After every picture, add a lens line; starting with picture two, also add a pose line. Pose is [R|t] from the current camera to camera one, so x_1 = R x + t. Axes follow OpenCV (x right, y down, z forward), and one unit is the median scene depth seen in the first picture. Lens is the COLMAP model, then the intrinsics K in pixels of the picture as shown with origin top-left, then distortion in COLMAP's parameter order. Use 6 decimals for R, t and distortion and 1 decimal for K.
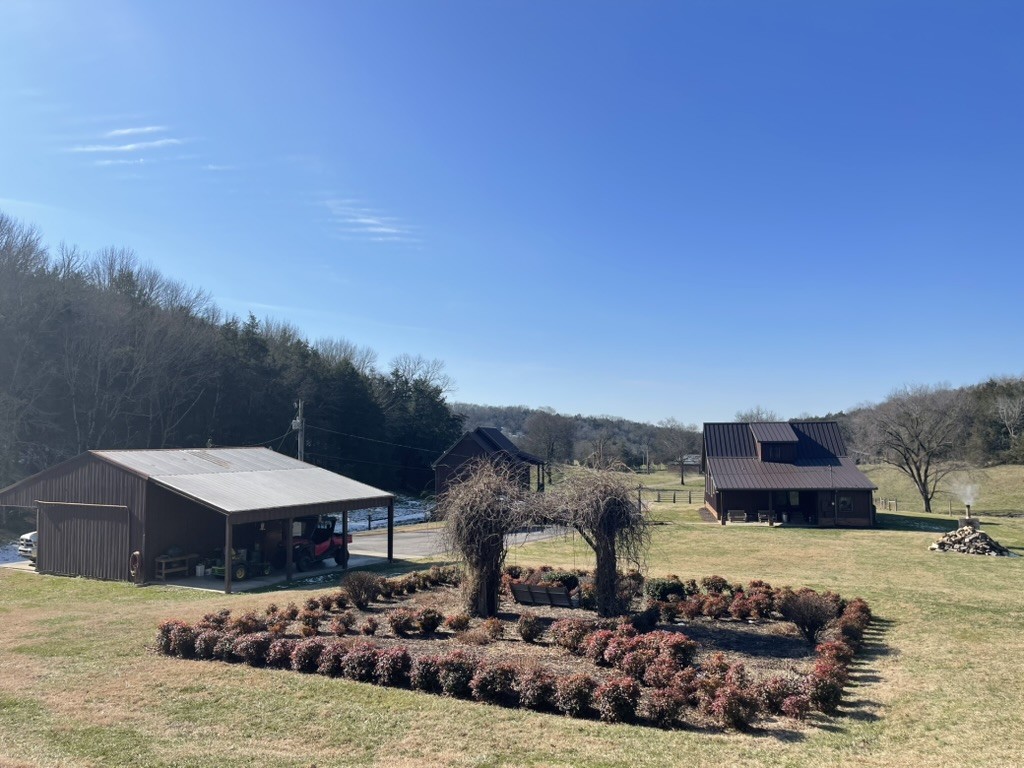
lens RADIAL K [[759.0, 0, 513.5], [0, 759.0, 386.2], [0, 0, 1]] dist [0.041440, -0.008893]
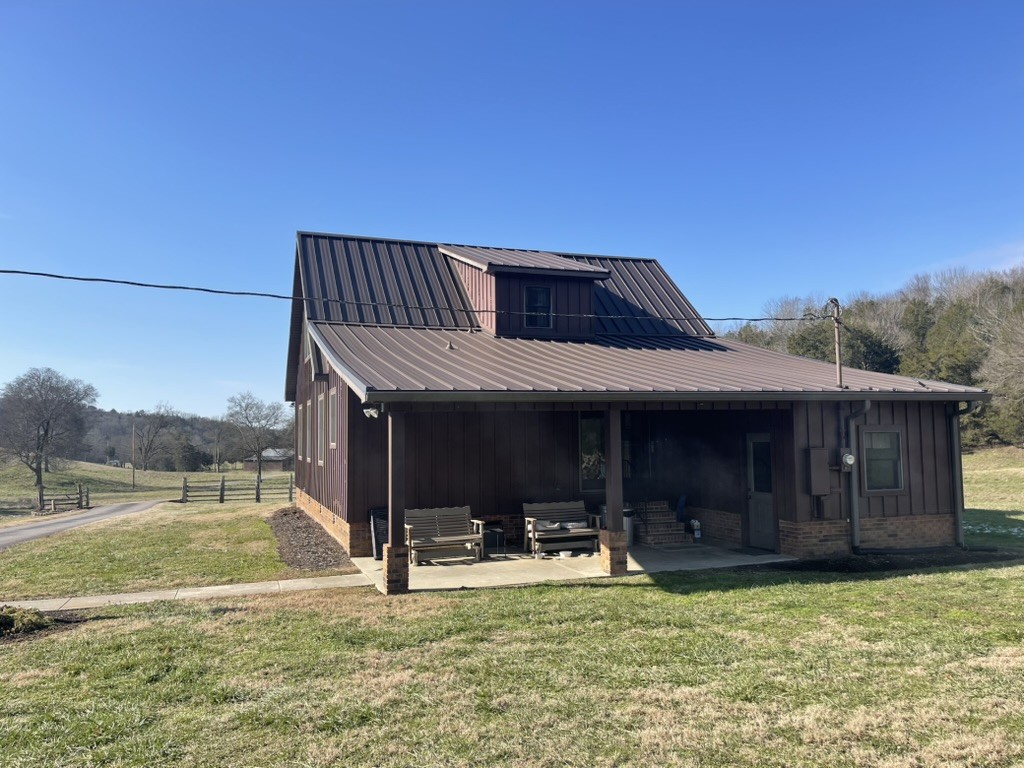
lens RADIAL K [[759.0, 0, 511.8], [0, 759.0, 384.8], [0, 0, 1]] dist [0.041440, -0.008893]
pose [[0.863453, 0.036545, 0.503104, 0.199746], [-0.033655, 0.999323, -0.014831, 0.130575], [-0.503305, -0.004126, 0.864099, 0.804334]]
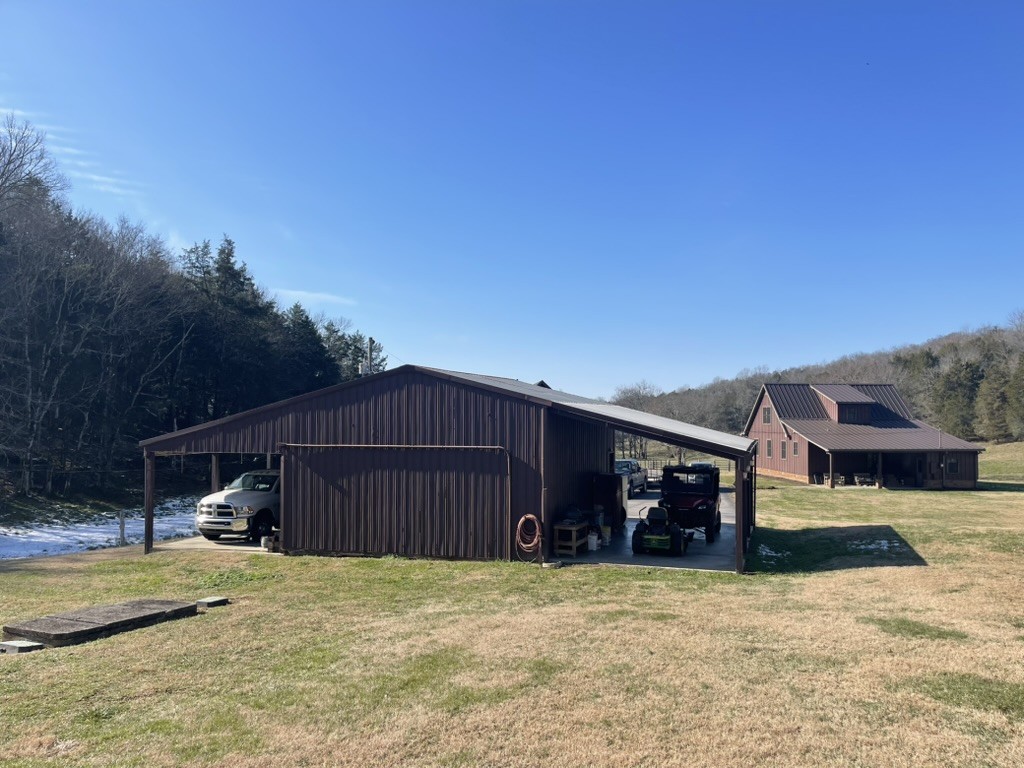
lens RADIAL K [[759.0, 0, 510.7], [0, 759.0, 391.1], [0, 0, 1]] dist [0.041440, -0.008893]
pose [[0.970509, 0.022018, 0.240056, -0.325554], [-0.030592, 0.999018, 0.032051, 0.043352], [-0.239115, -0.038450, 0.970230, 0.183389]]
